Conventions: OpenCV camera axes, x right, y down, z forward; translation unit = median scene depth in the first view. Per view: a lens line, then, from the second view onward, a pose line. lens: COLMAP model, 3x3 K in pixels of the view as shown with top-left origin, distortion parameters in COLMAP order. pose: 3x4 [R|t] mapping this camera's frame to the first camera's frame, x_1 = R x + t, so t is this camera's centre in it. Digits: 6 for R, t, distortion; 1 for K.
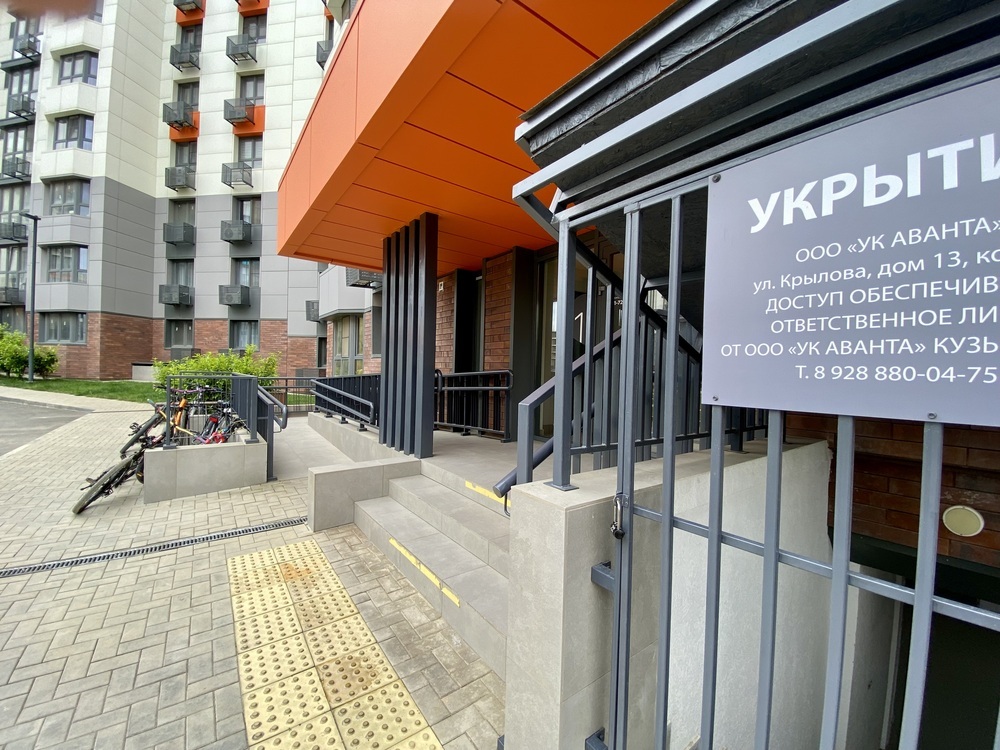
lens RADIAL K [[405.1, 0, 500.0], [0, 405.1, 375.0], [0, 0, 1]] dist [-0.001393, -0.013131]
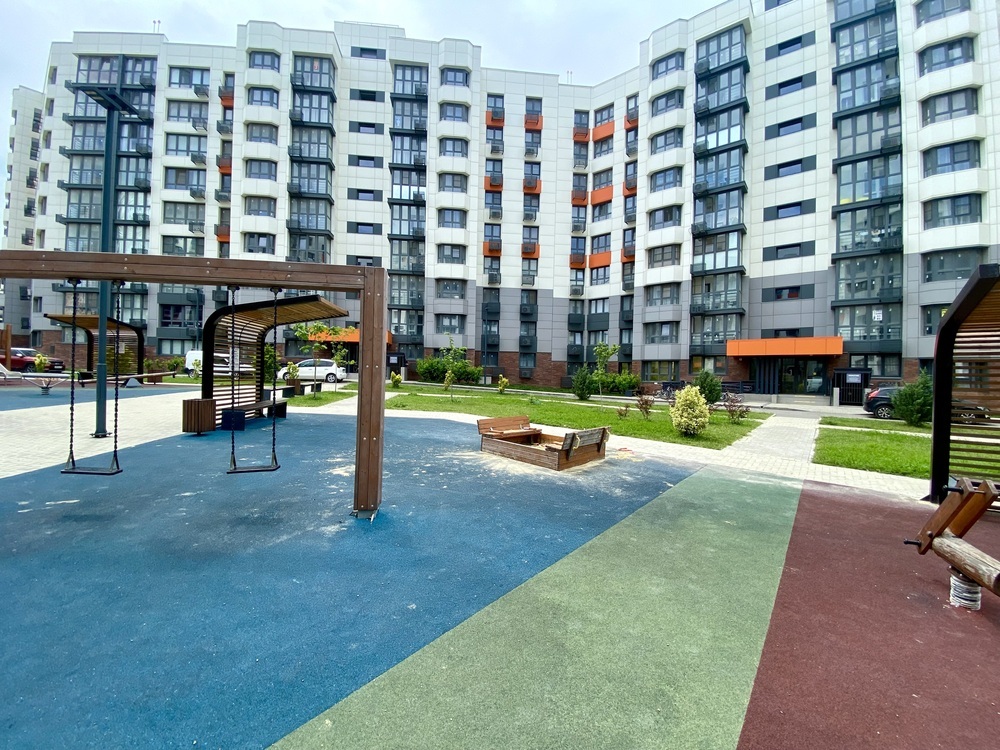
lens RADIAL K [[405.1, 0, 500.0], [0, 405.1, 375.0], [0, 0, 1]] dist [-0.001393, -0.013131]
pose [[0.972074, -0.009243, 0.234492, -1.245606], [0.009099, 0.999957, 0.001695, -0.033152], [-0.234498, 0.000486, 0.972117, -0.892757]]
